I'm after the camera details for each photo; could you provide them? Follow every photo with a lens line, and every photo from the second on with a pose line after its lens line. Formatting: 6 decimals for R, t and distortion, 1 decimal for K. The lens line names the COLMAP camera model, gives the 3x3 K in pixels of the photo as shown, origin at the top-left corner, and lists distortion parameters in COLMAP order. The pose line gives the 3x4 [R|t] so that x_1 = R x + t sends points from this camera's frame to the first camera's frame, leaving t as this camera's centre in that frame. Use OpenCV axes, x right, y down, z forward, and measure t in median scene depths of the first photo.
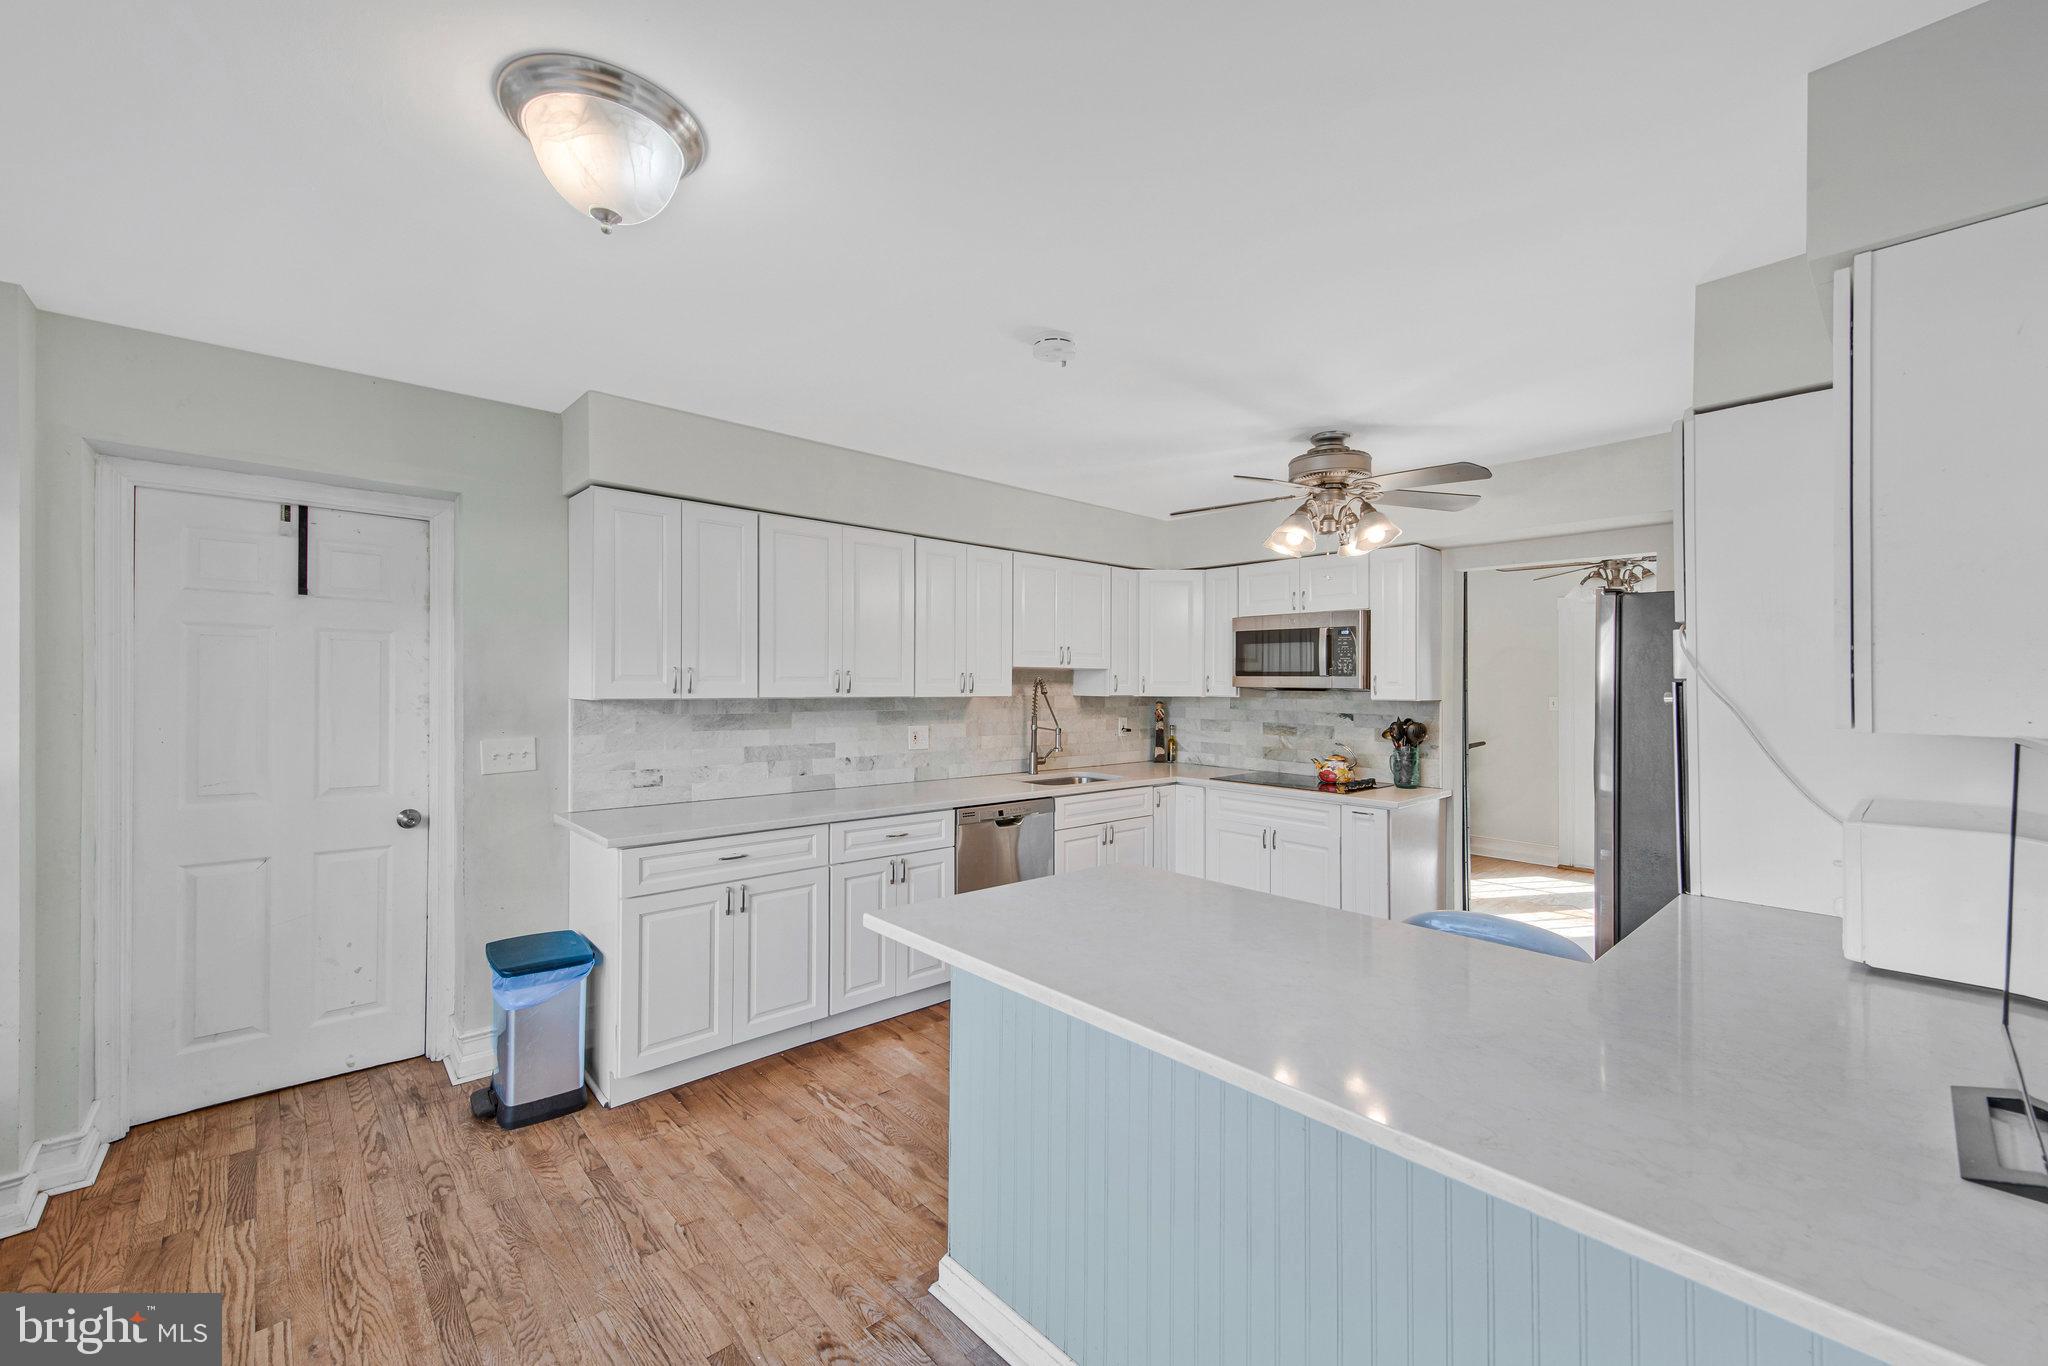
lens RADIAL K [[827.0, 0, 1022.3], [0, 827.0, 682.0], [0, 0, 1]] dist [0.019659, -0.002578]
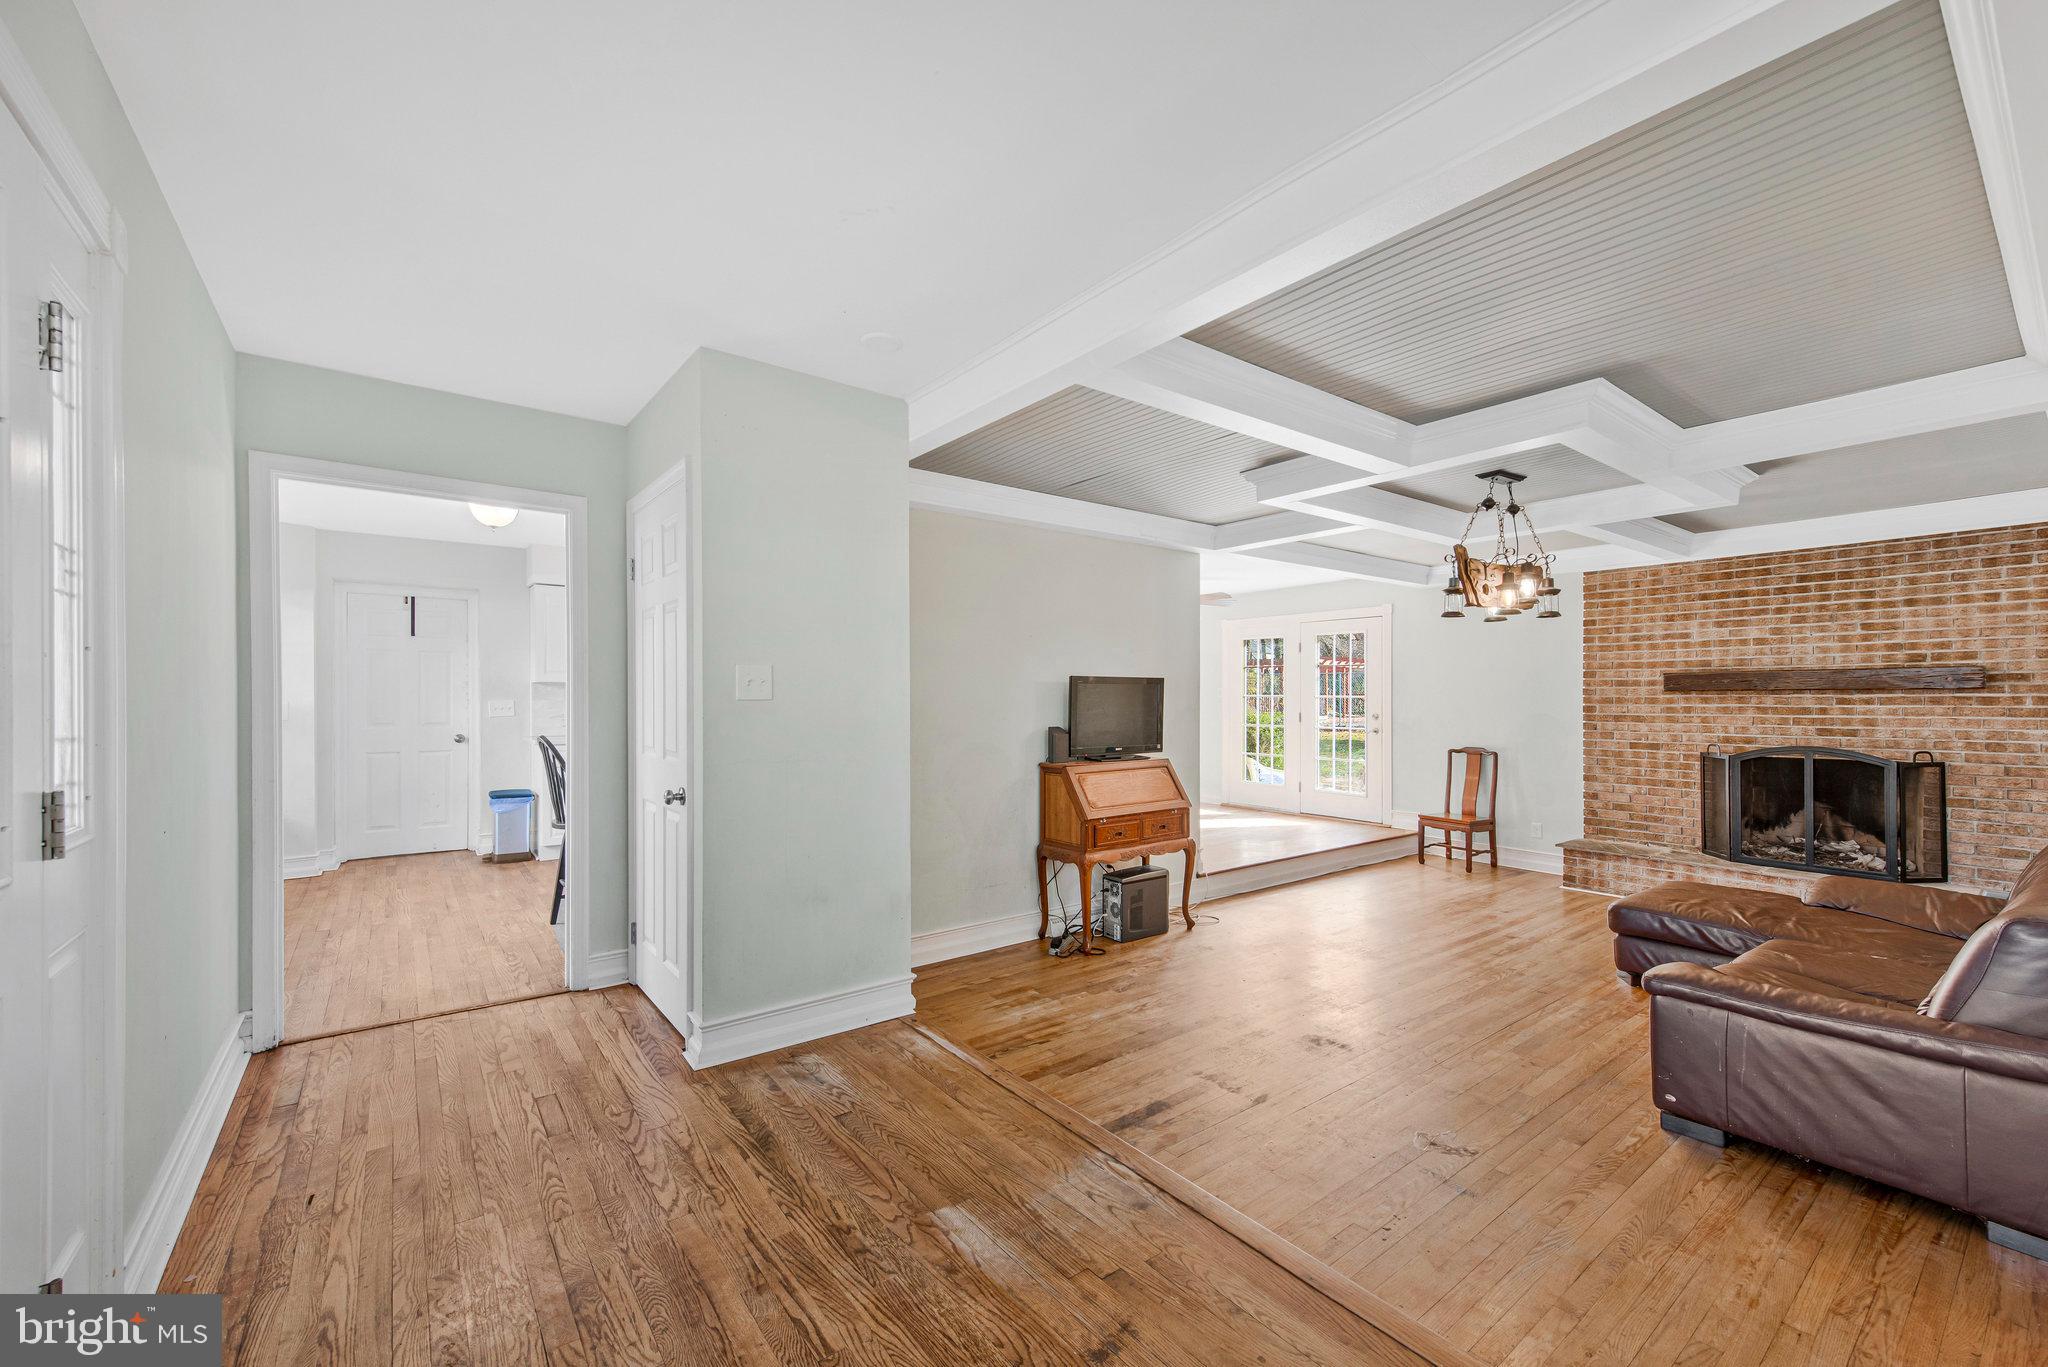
lens RADIAL K [[827.0, 0, 1033.4], [0, 827.0, 692.4], [0, 0, 1]] dist [0.019659, -0.002578]
pose [[0.996838, -0.002933, -0.079405, 0.625739], [0.002765, 0.999994, -0.002218, 0.037254], [0.079411, 0.001992, 0.996840, -0.704611]]
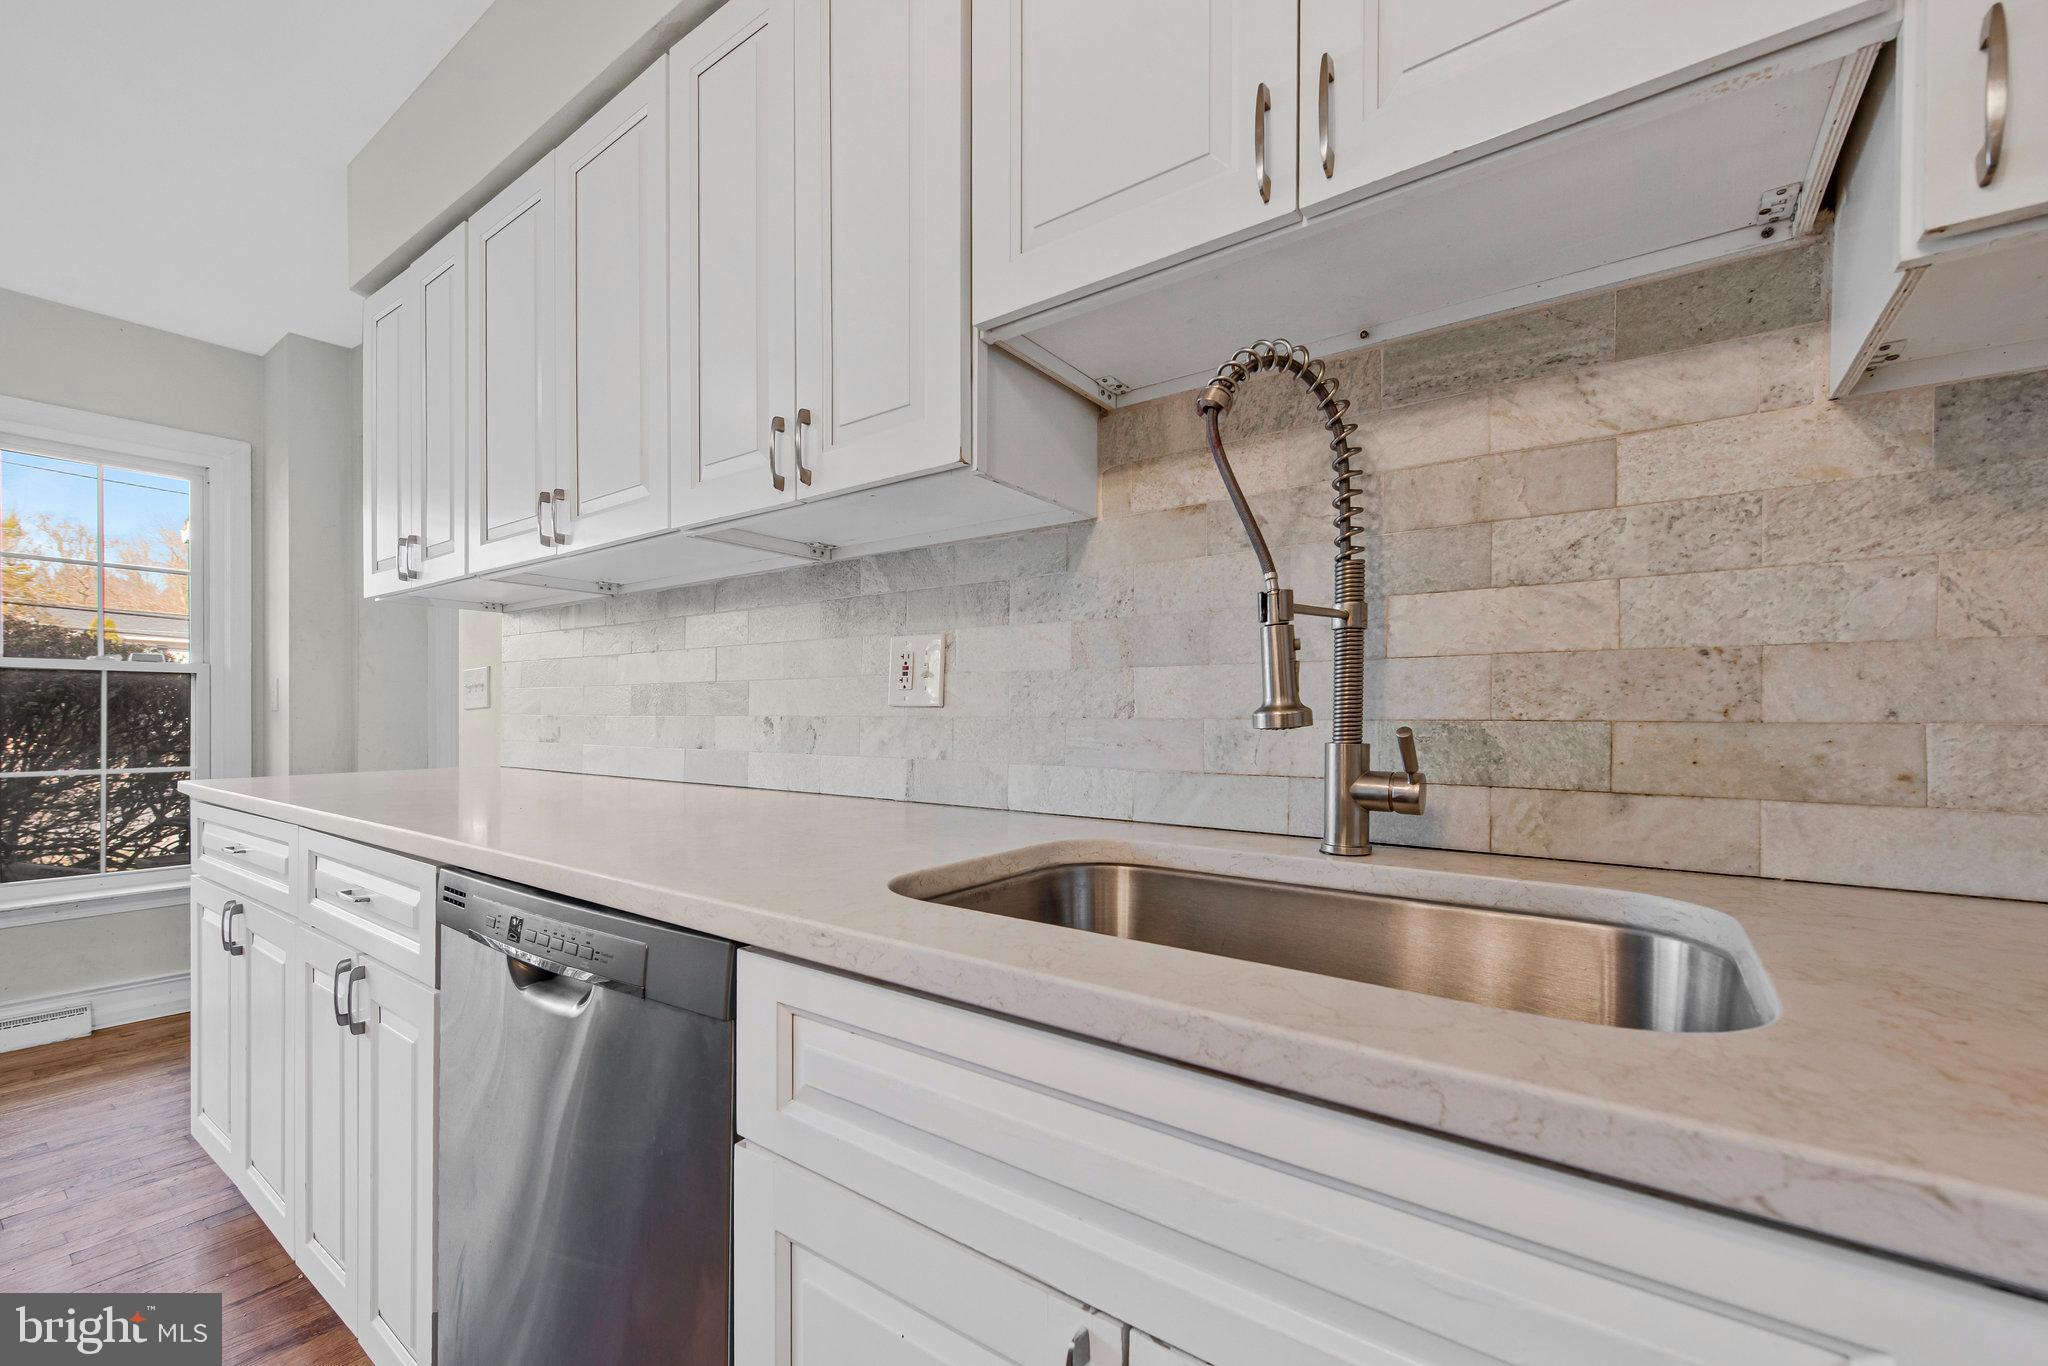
lens RADIAL K [[827.0, 0, 1018.8], [0, 827.0, 725.7], [0, 0, 1]] dist [0.019659, -0.002578]
pose [[0.206593, 0.002802, -0.978423, 0.210610], [-0.000396, 0.999996, 0.002781, 0.087687], [0.978427, -0.000187, 0.206593, 0.963409]]
